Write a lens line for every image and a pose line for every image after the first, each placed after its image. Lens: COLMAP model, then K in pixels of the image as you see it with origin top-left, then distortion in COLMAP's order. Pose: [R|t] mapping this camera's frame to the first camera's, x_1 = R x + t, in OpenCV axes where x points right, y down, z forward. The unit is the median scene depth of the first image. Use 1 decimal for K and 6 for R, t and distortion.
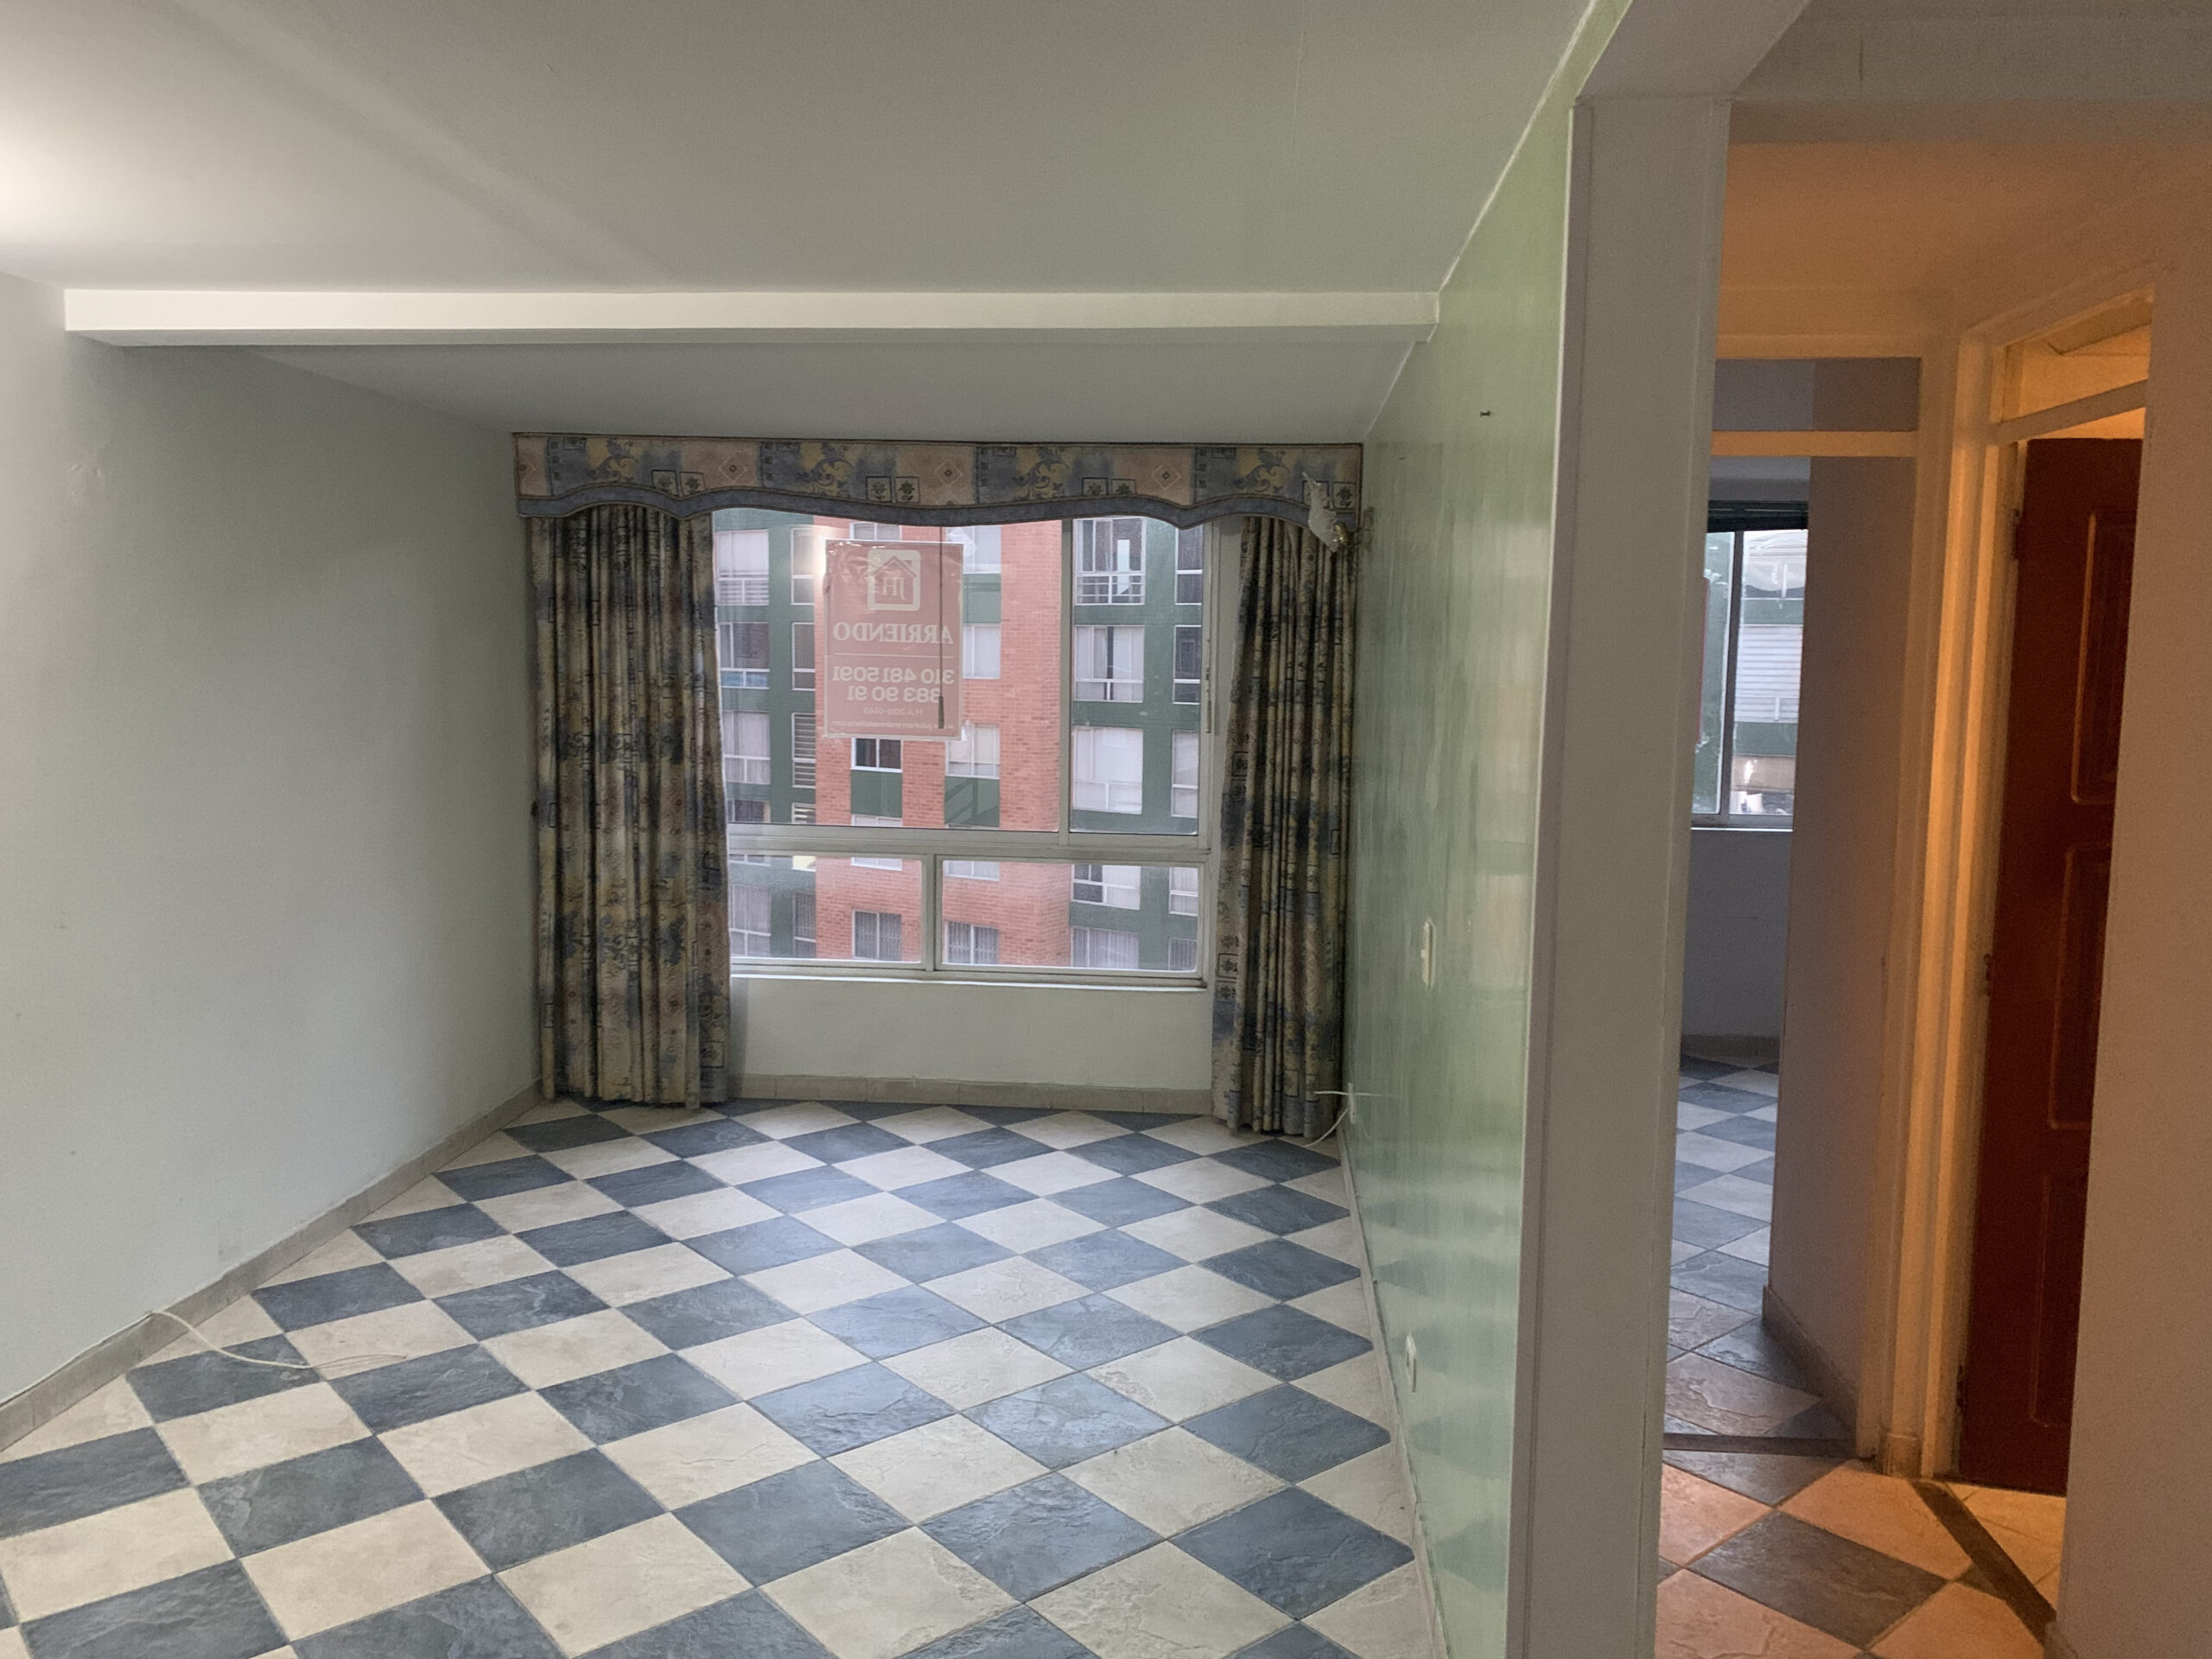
lens RADIAL K [[1671.4, 0, 1106.0], [0, 1671.4, 829.5], [0, 0, 1]] dist [0.162247, -0.189166]
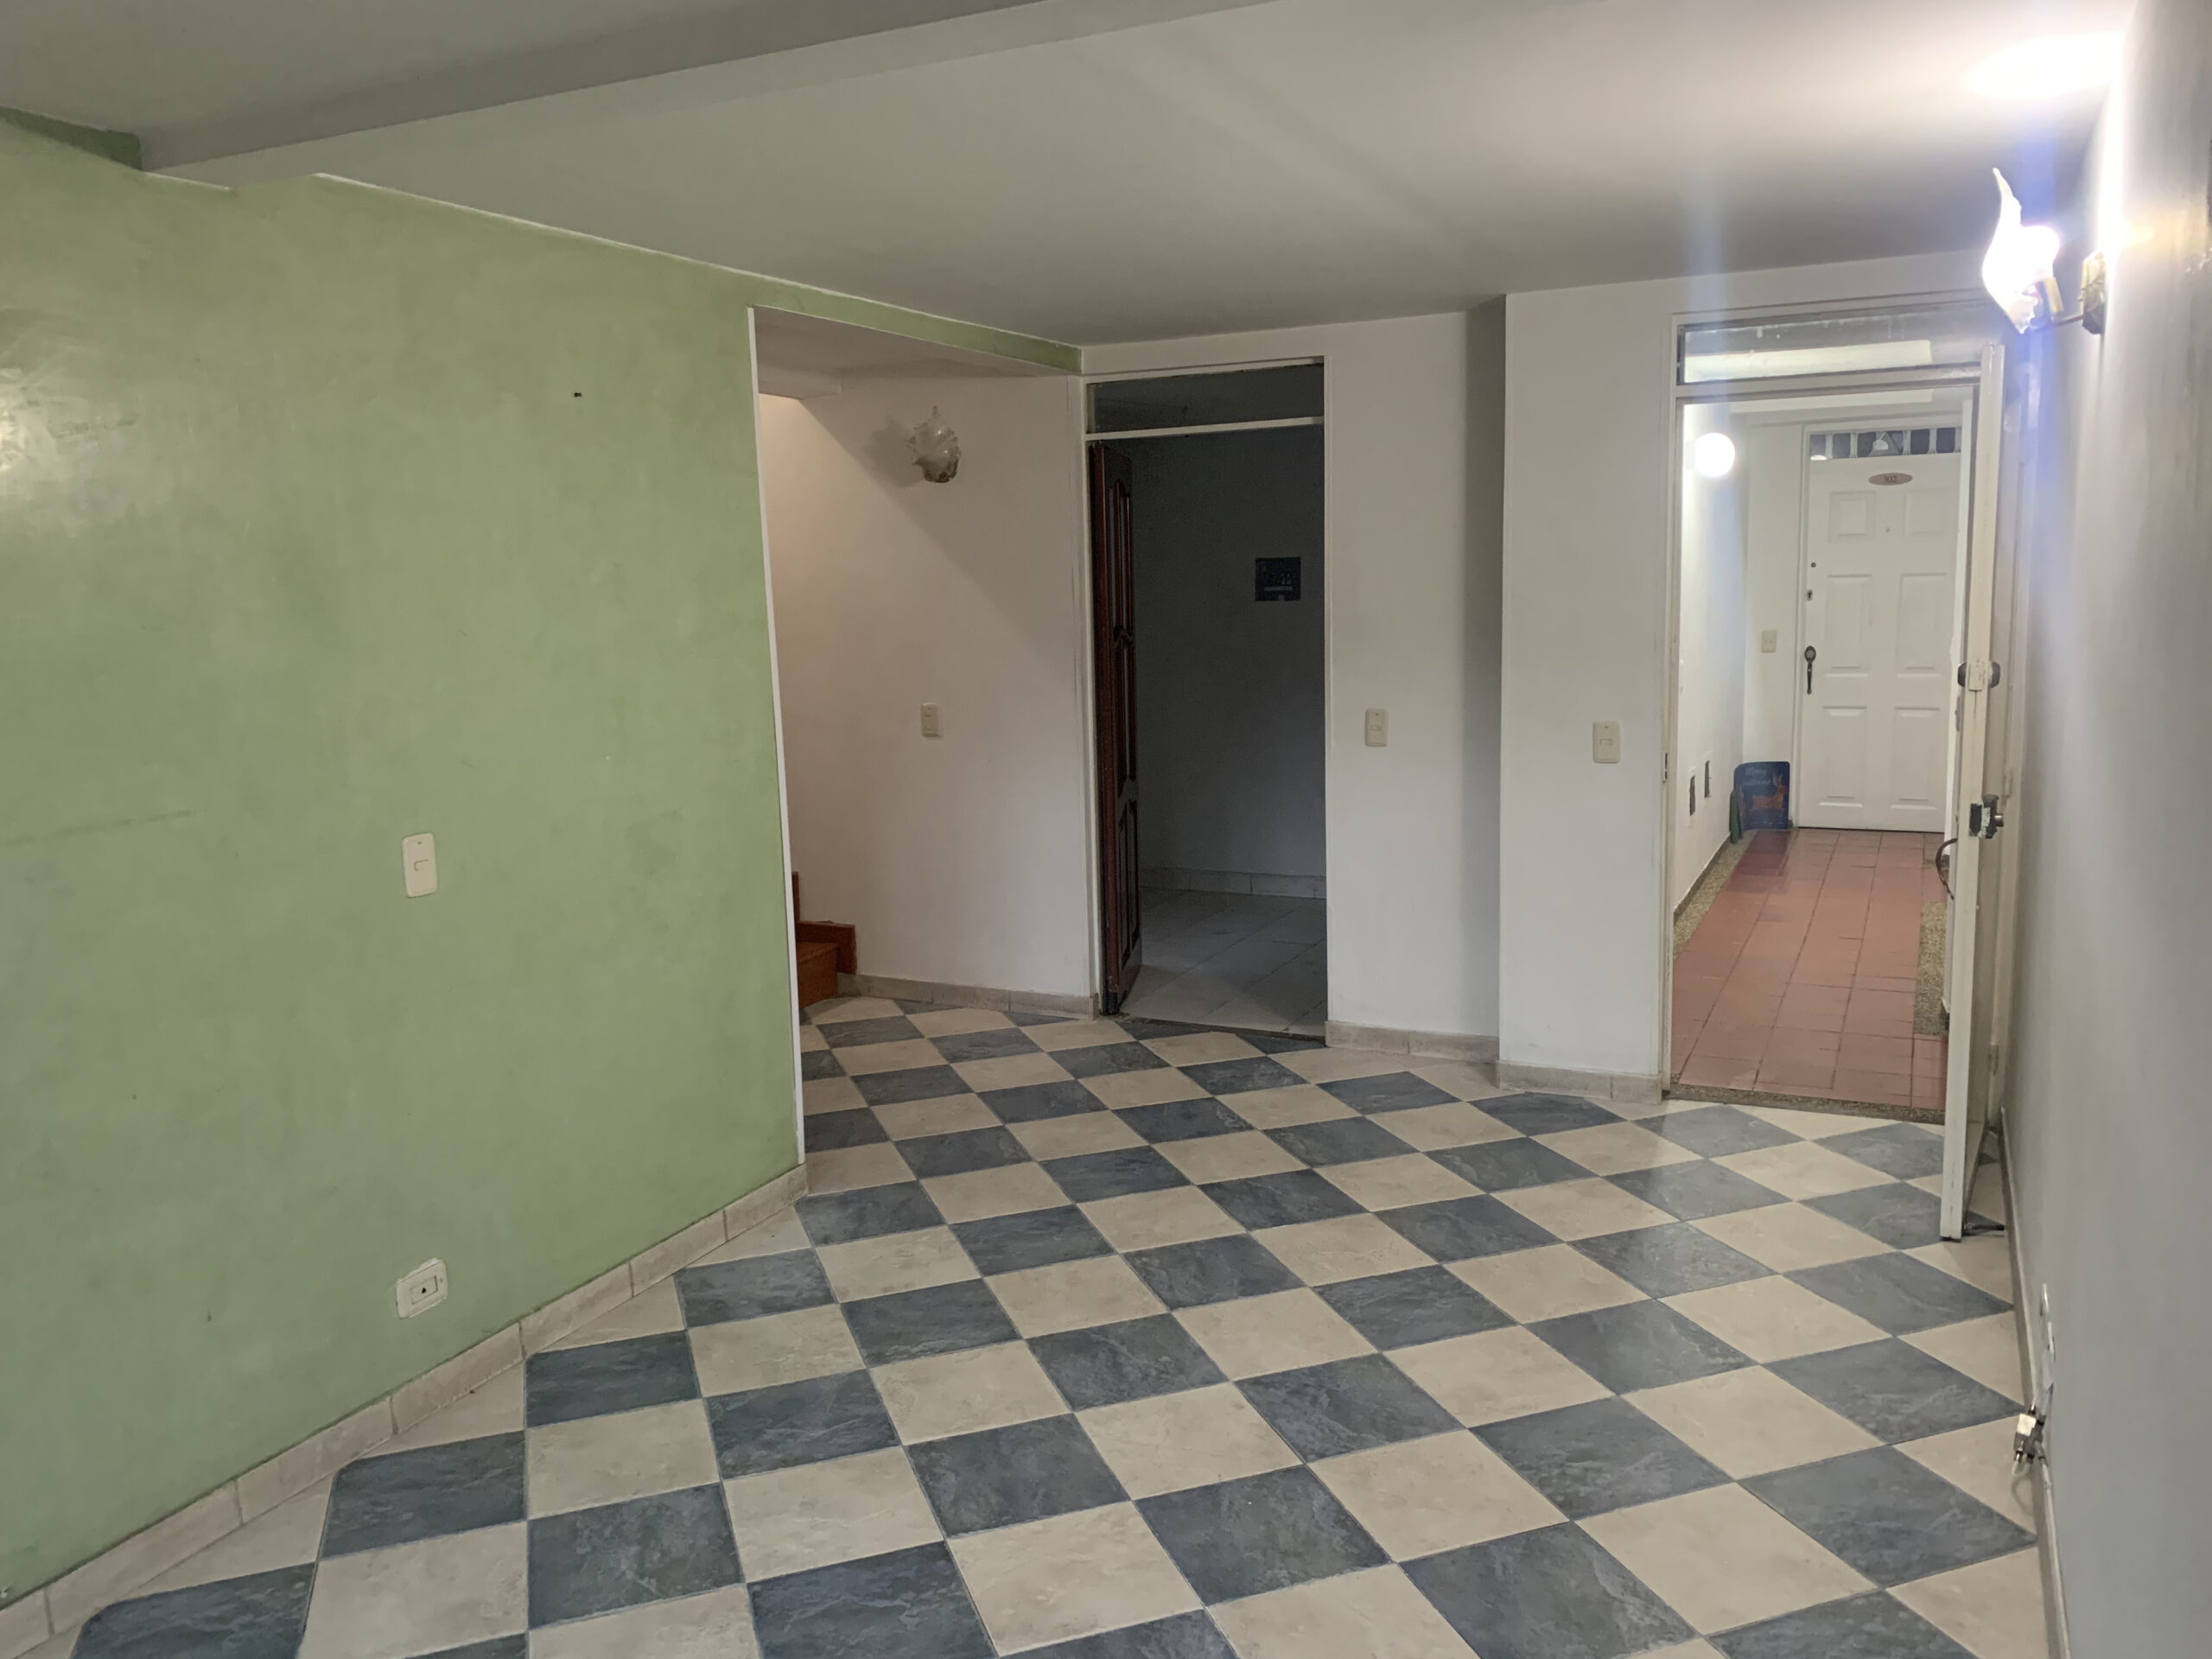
lens RADIAL K [[1674.2, 0, 1106.0], [0, 1674.2, 829.5], [0, 0, 1]] dist [0.057584, -0.052556]
pose [[-0.931953, -0.045745, 0.359682, -0.322570], [0.050673, 0.965841, 0.254133, -0.108876], [-0.359021, 0.255066, -0.897800, 1.004762]]
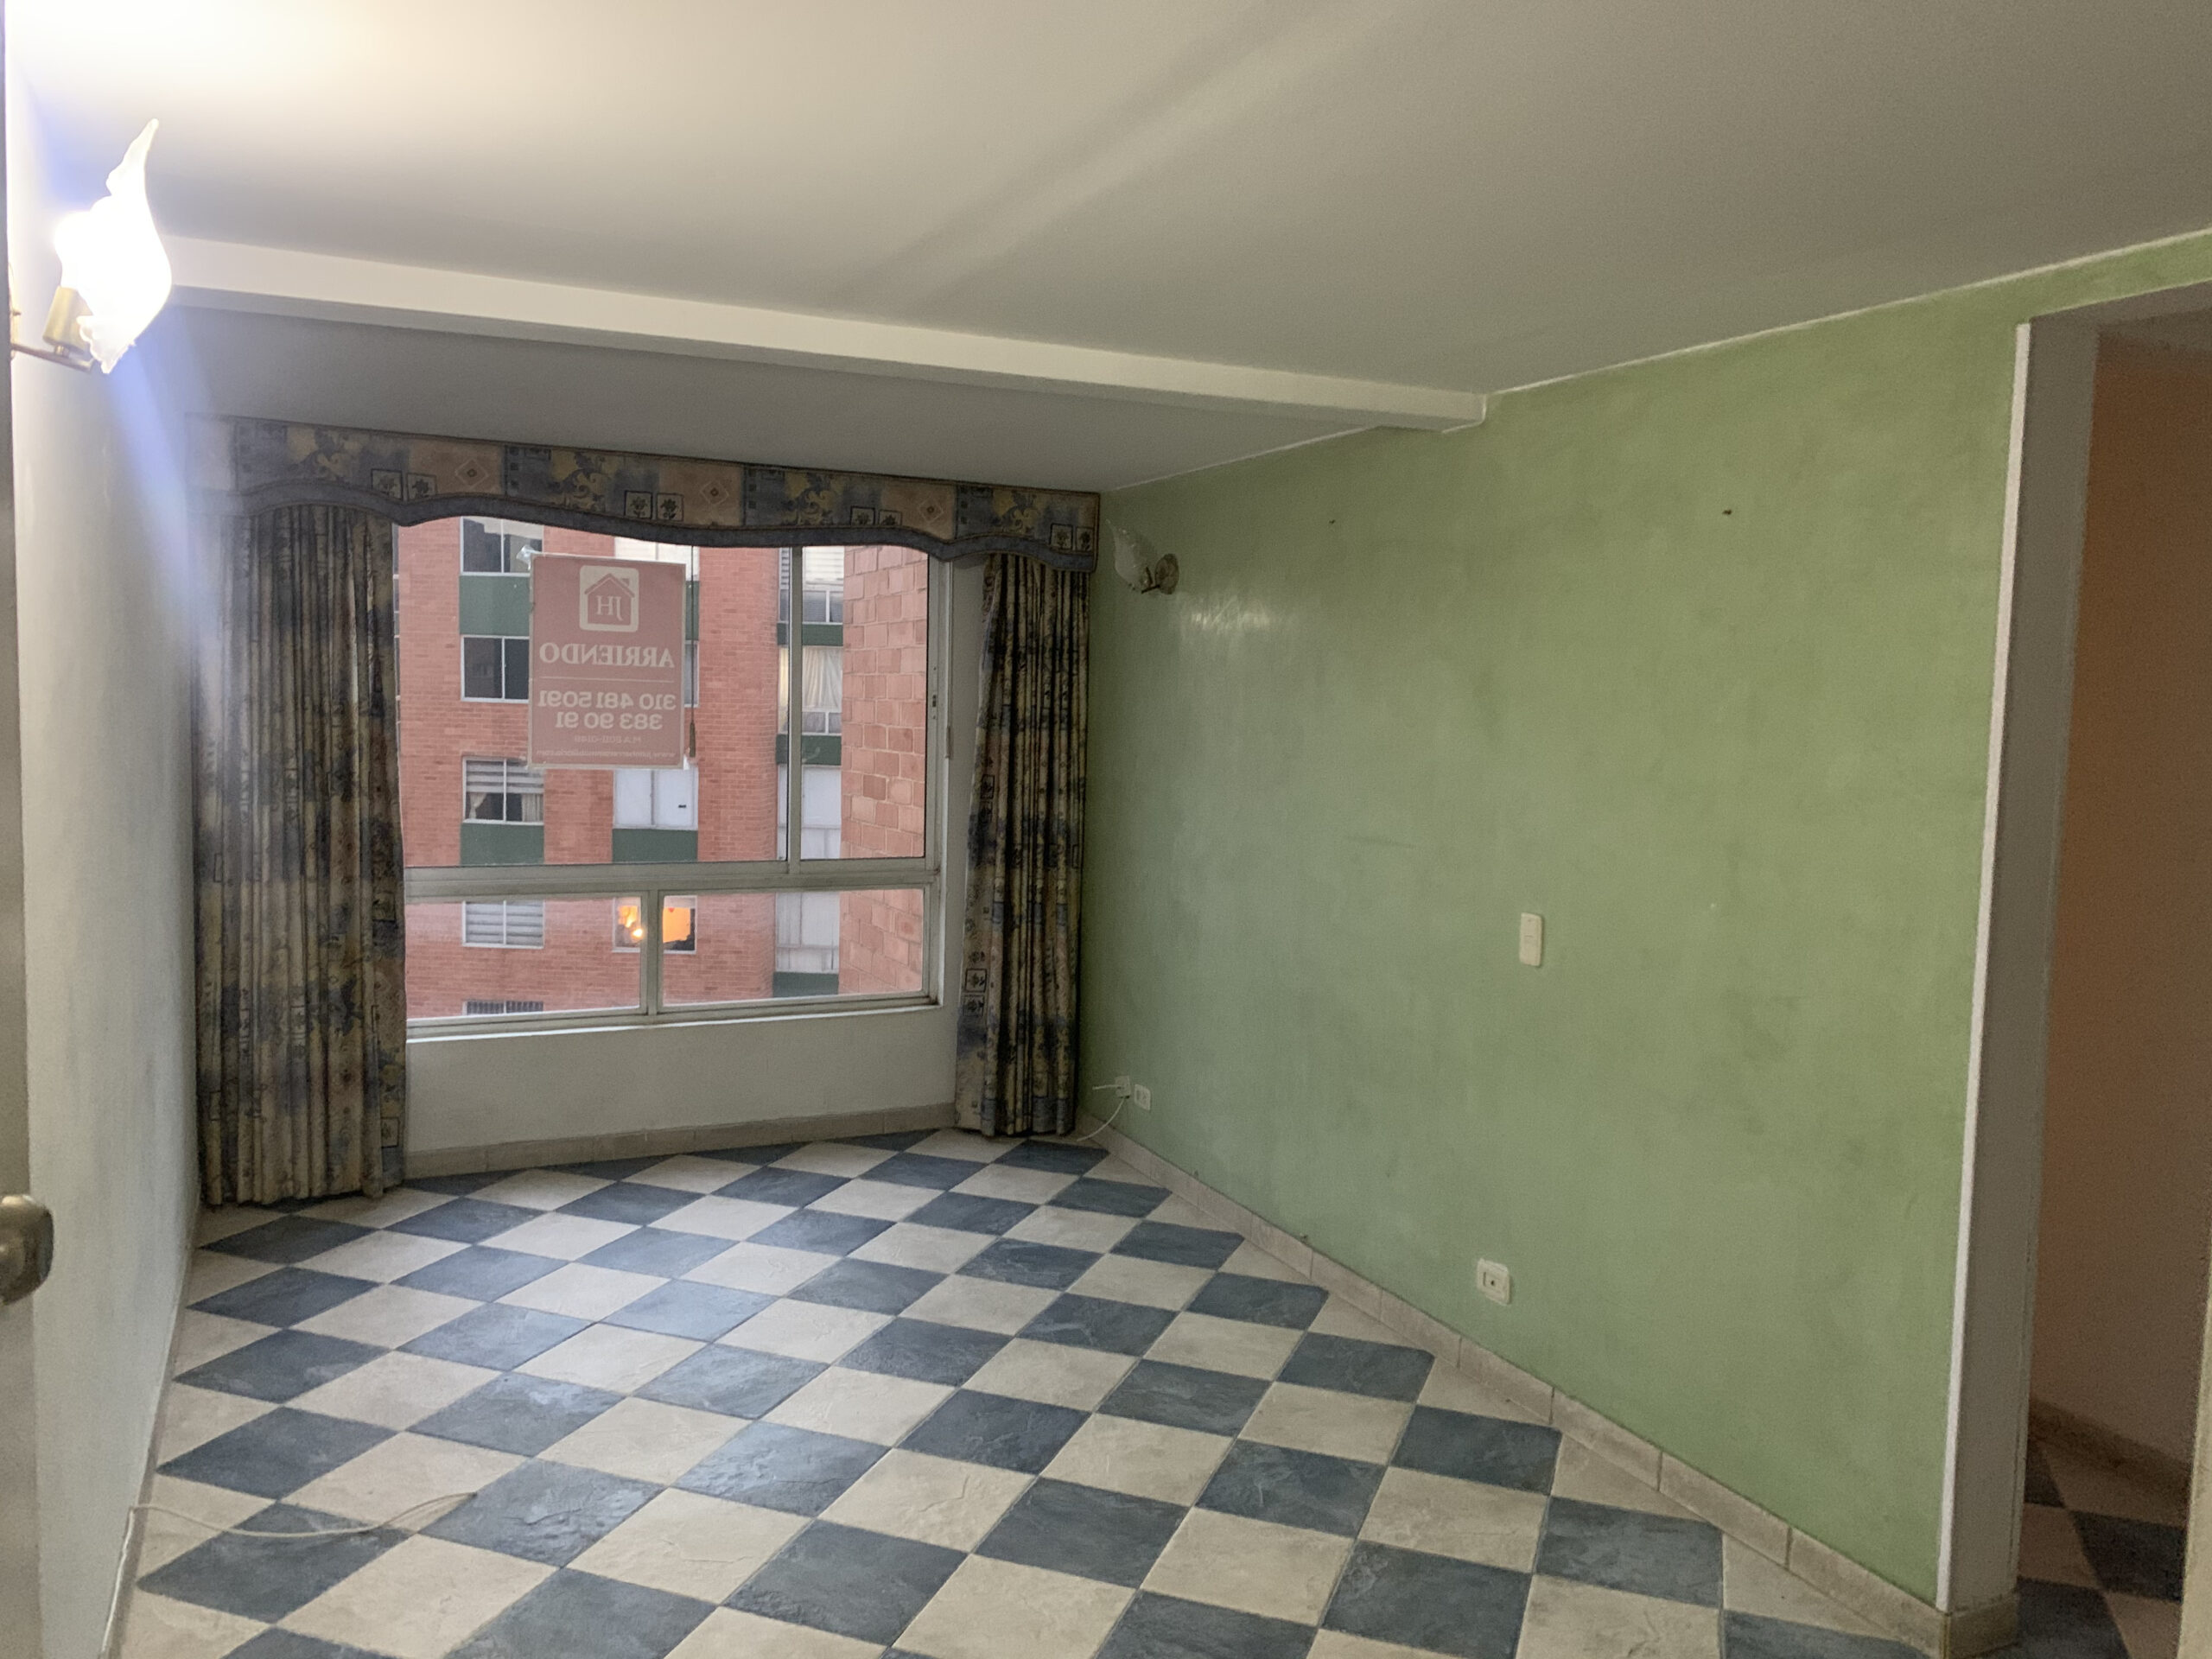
lens RADIAL K [[1674.2, 0, 1106.0], [0, 1674.2, 829.5], [0, 0, 1]] dist [0.057584, -0.052556]
pose [[0.862716, -0.037128, 0.504324, -0.388644], [0.039112, 0.999213, 0.006655, -0.016853], [-0.504174, 0.013984, 0.863489, 0.058882]]
